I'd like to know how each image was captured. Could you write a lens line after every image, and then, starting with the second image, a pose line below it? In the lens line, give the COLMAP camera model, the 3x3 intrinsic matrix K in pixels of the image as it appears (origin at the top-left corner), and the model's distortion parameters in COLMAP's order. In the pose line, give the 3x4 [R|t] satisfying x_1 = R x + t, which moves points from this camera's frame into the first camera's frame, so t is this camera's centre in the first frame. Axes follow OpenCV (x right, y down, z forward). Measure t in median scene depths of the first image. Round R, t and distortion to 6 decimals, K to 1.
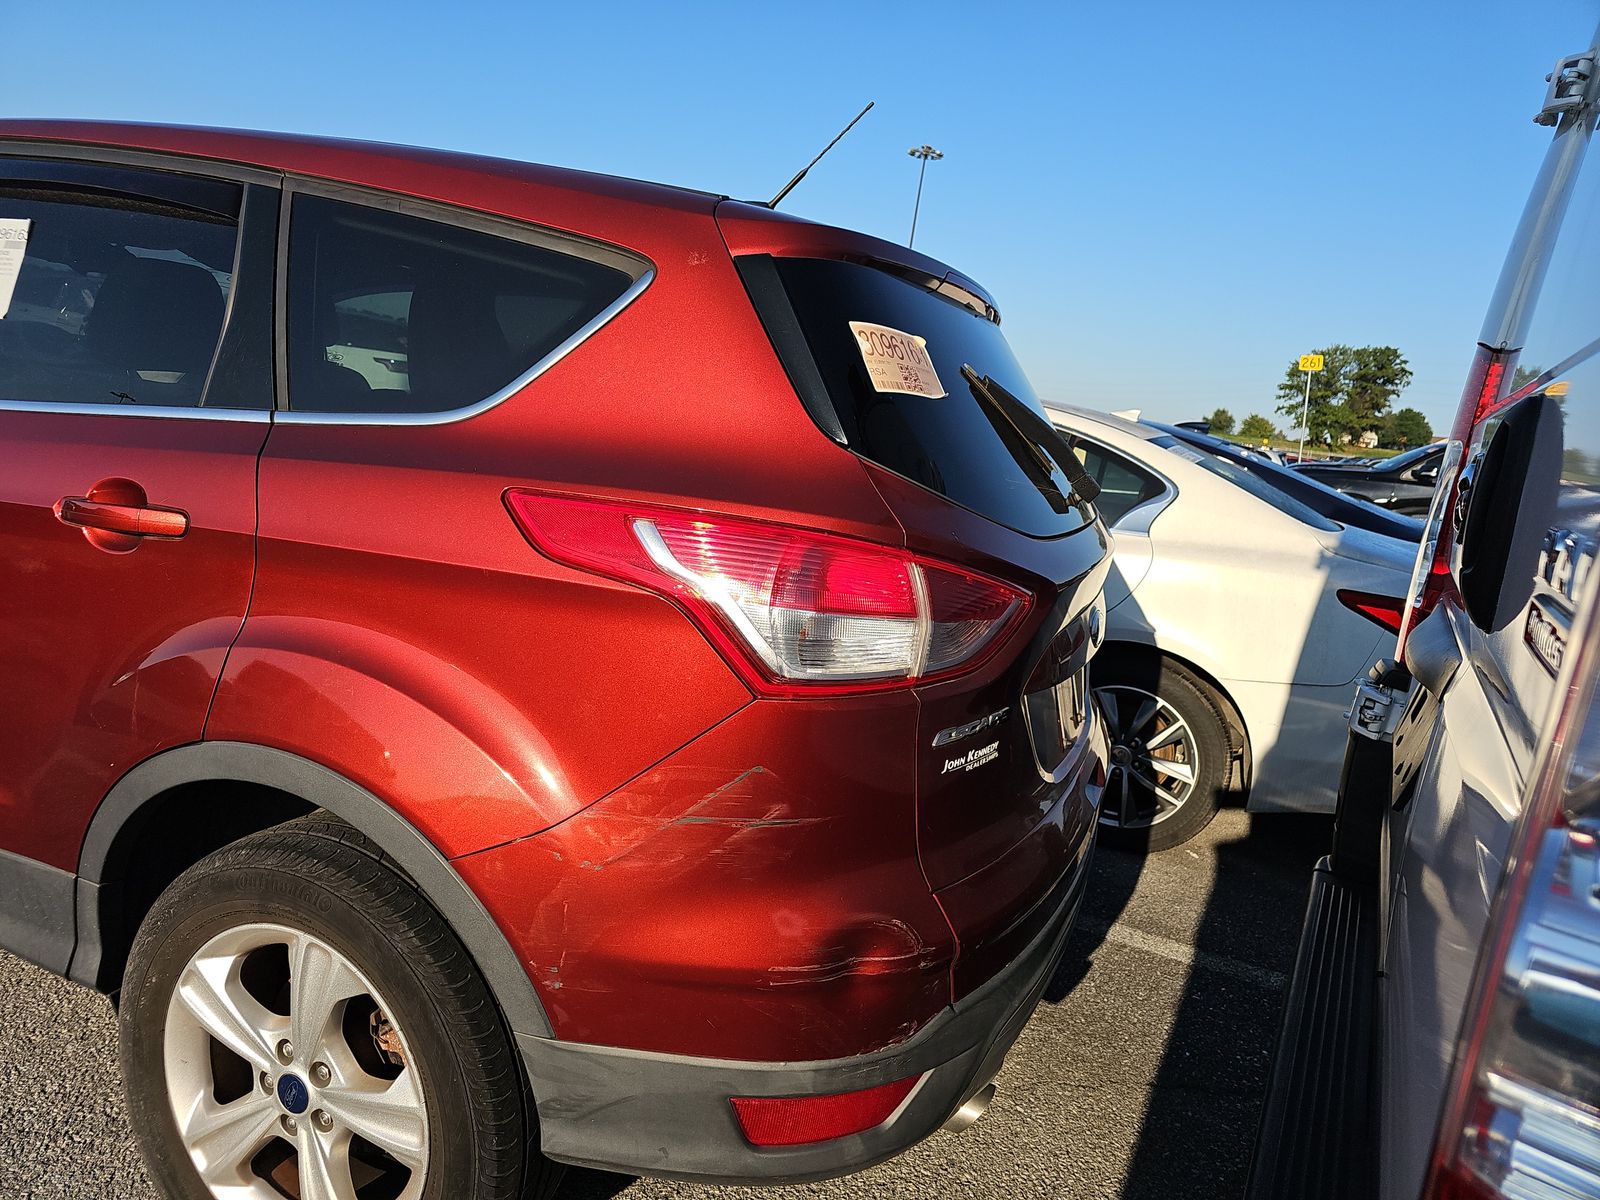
lens RADIAL K [[1067.8, 0, 732.4], [0, 1067.8, 575.6], [0, 0, 1]] dist [0.035768, -0.044006]
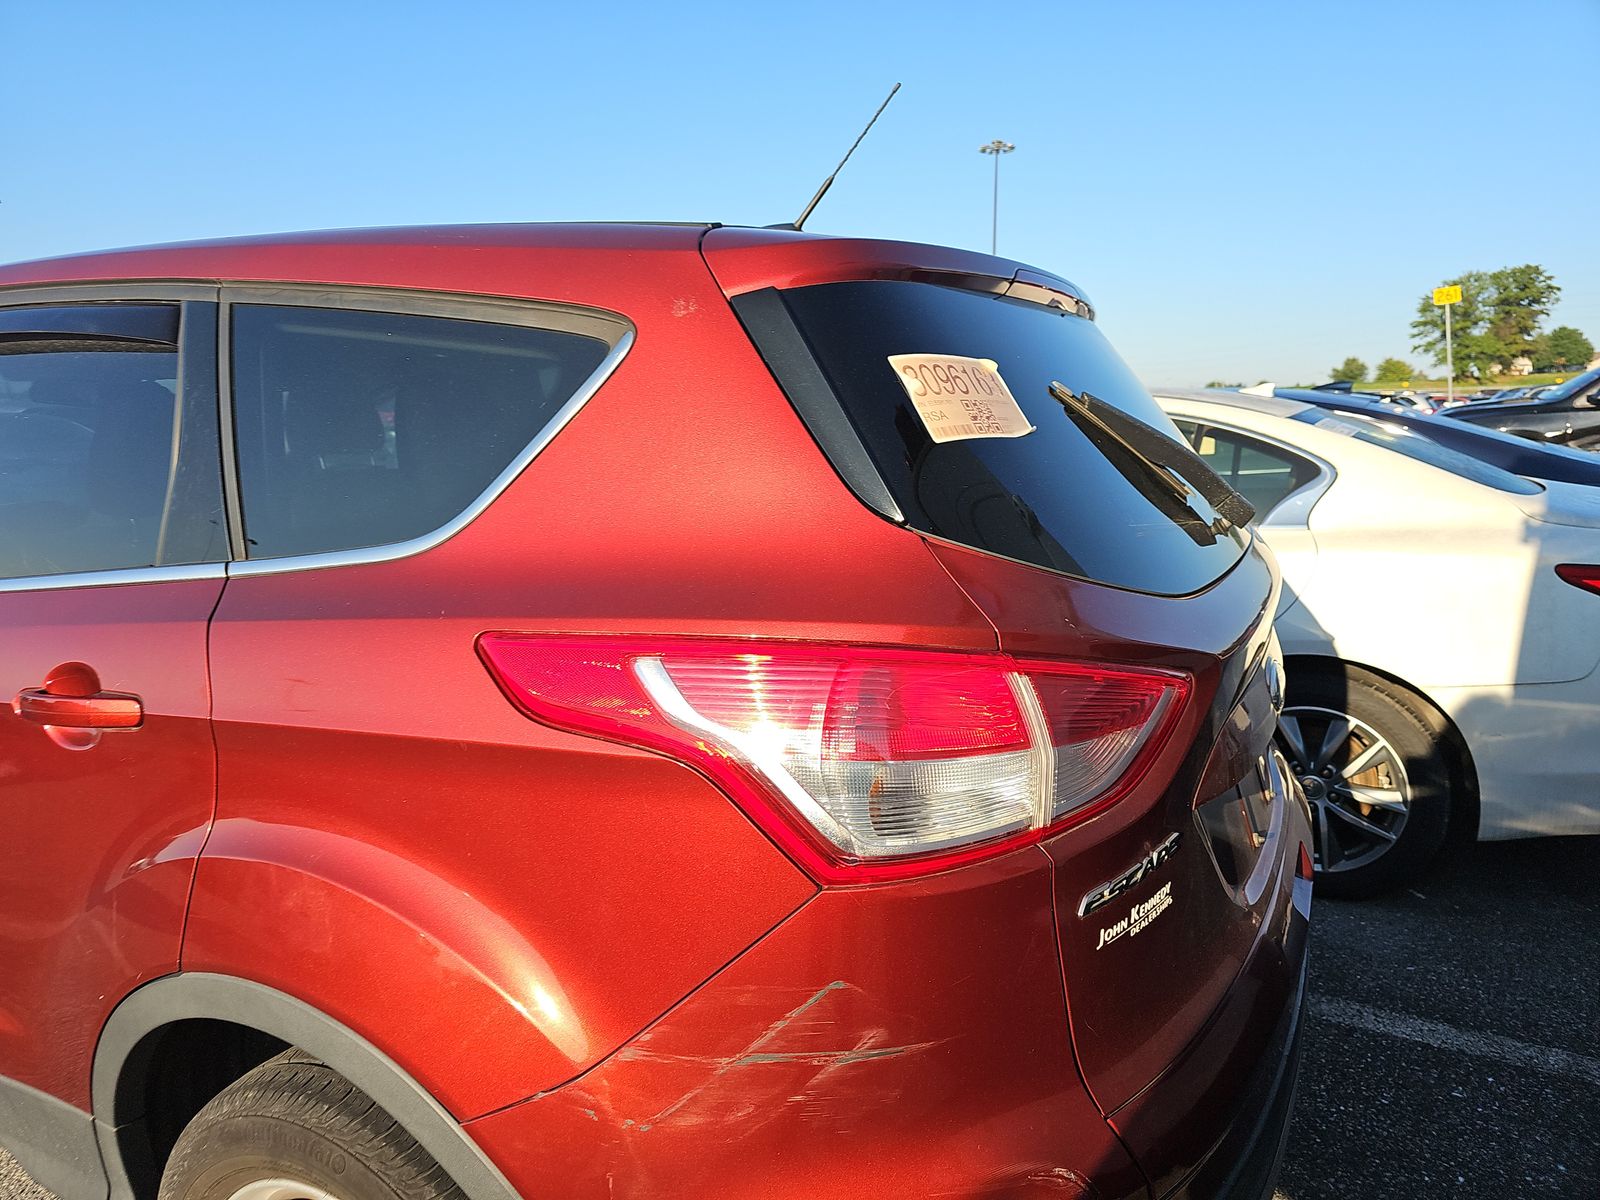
lens RADIAL K [[1067.8, 0, 732.4], [0, 1067.8, 575.6], [0, 0, 1]] dist [0.035768, -0.044006]
pose [[0.984972, -0.131189, -0.112338, 0.051707], [0.127912, 0.991135, -0.035925, -0.055663], [0.116055, 0.021016, 0.993020, 0.186885]]
